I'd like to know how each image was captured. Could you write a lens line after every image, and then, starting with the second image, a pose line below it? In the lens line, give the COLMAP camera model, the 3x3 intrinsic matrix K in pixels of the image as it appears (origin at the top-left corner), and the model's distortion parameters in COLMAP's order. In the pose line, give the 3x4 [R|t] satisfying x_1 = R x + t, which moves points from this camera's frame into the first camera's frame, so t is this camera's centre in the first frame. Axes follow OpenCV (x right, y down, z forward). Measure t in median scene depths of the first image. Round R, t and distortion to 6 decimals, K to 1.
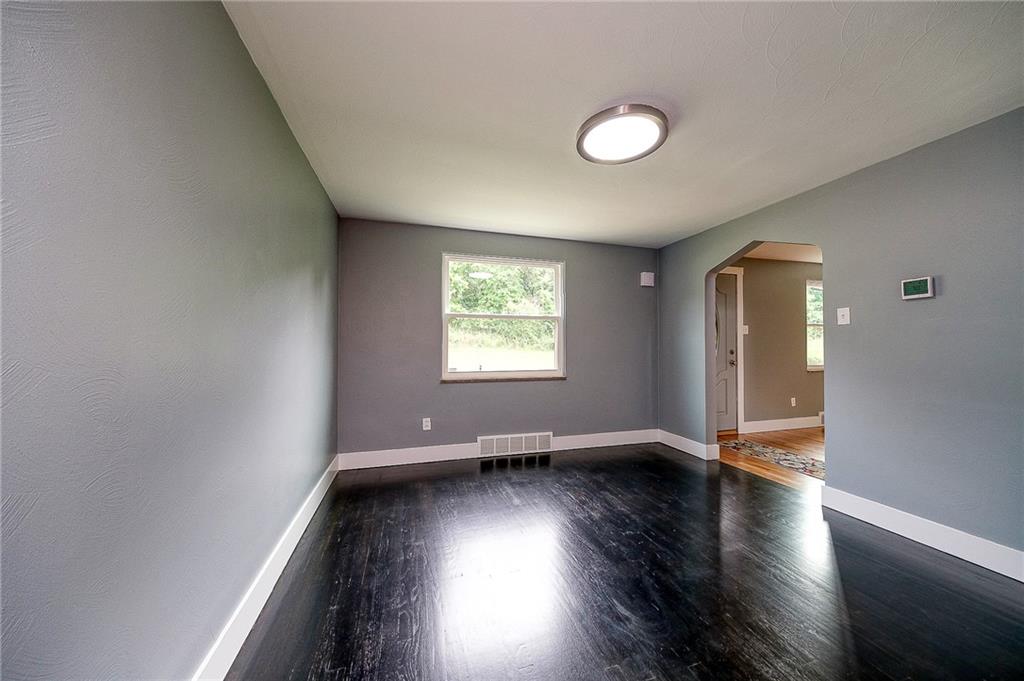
lens RADIAL K [[342.0, 0, 518.2], [0, 342.0, 342.3], [0, 0, 1]] dist [-0.000153, -0.000147]
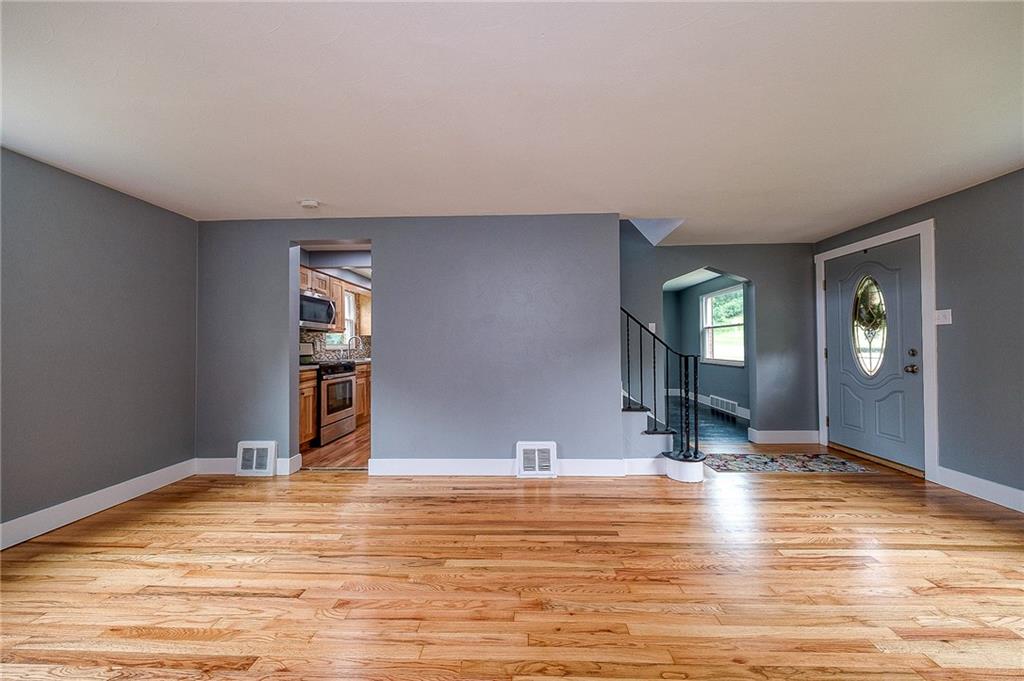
lens RADIAL K [[342.0, 0, 518.2], [0, 342.0, 342.3], [0, 0, 1]] dist [-0.000153, -0.000147]
pose [[-0.318150, -0.006682, -0.948017, 1.904393], [0.021002, 0.999680, -0.014095, 0.001370], [0.947808, -0.024395, -0.317908, 0.606720]]
